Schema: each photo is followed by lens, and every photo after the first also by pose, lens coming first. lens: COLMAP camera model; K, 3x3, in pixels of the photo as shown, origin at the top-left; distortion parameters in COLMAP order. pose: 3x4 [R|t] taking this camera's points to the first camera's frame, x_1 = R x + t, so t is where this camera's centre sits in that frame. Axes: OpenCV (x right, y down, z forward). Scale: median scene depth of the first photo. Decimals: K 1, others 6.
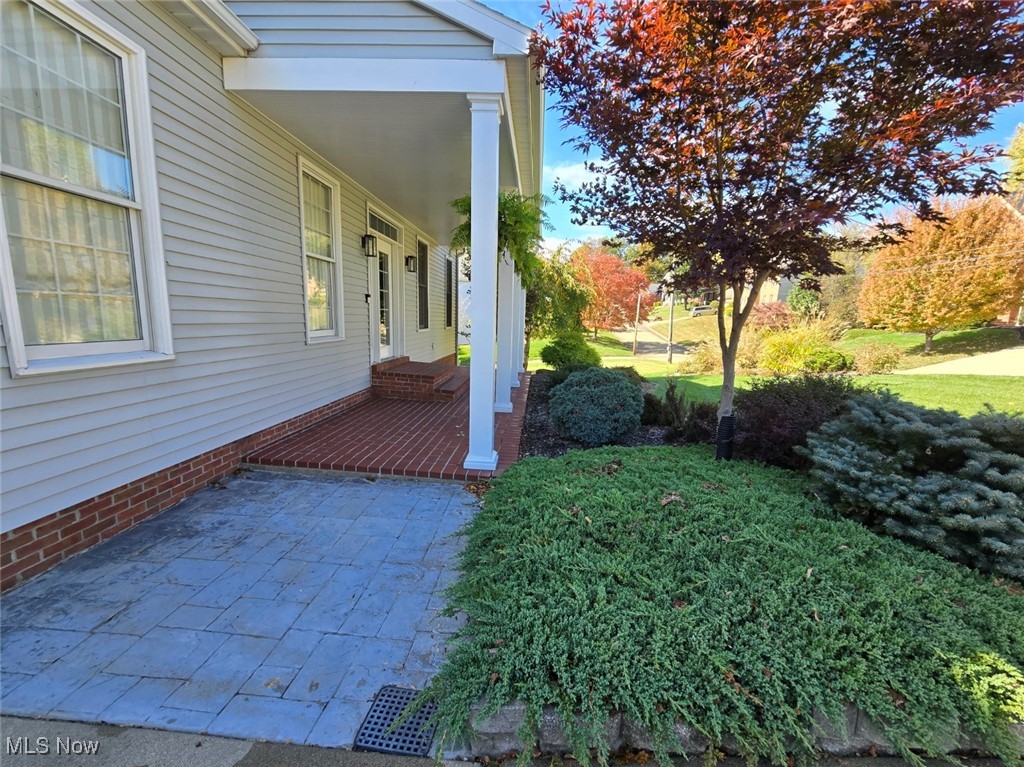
lens RADIAL K [[409.3, 0, 519.4], [0, 409.3, 380.6], [0, 0, 1]] dist [-0.003213, -0.000253]
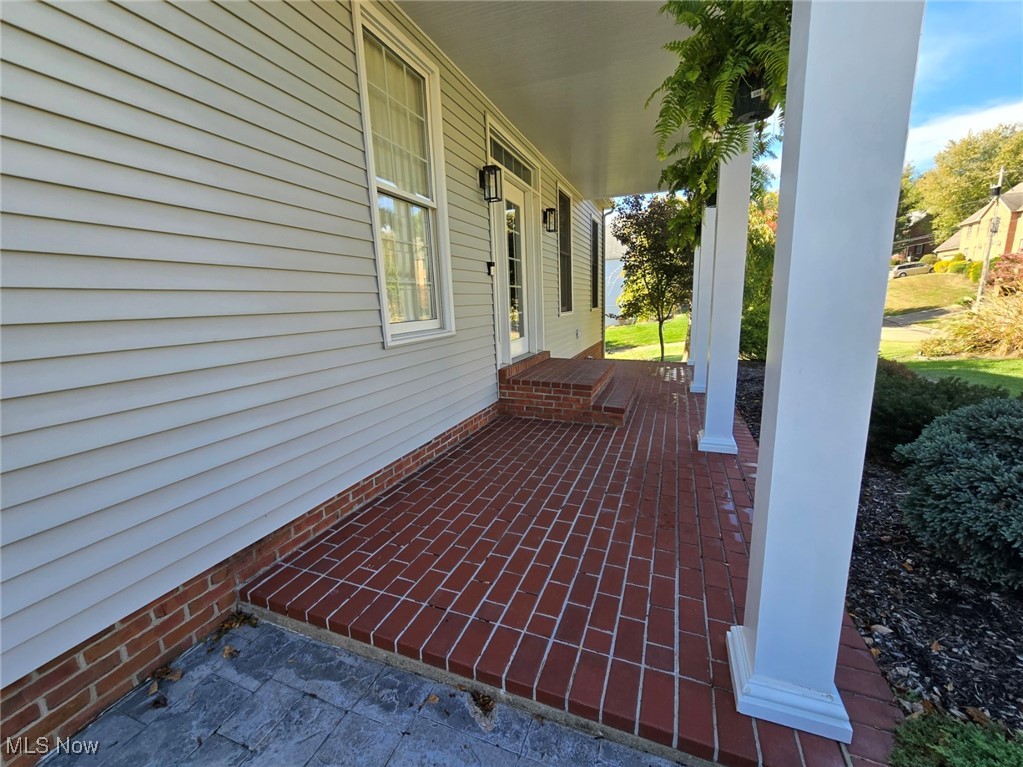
lens RADIAL K [[408.9, 0, 512.1], [0, 408.9, 387.1], [0, 0, 1]] dist [-0.003213, -0.000253]
pose [[0.943430, 0.001337, -0.331569, -0.135874], [0.016920, 0.998495, 0.052169, -0.050510], [0.331140, -0.054828, 0.941987, 0.432646]]
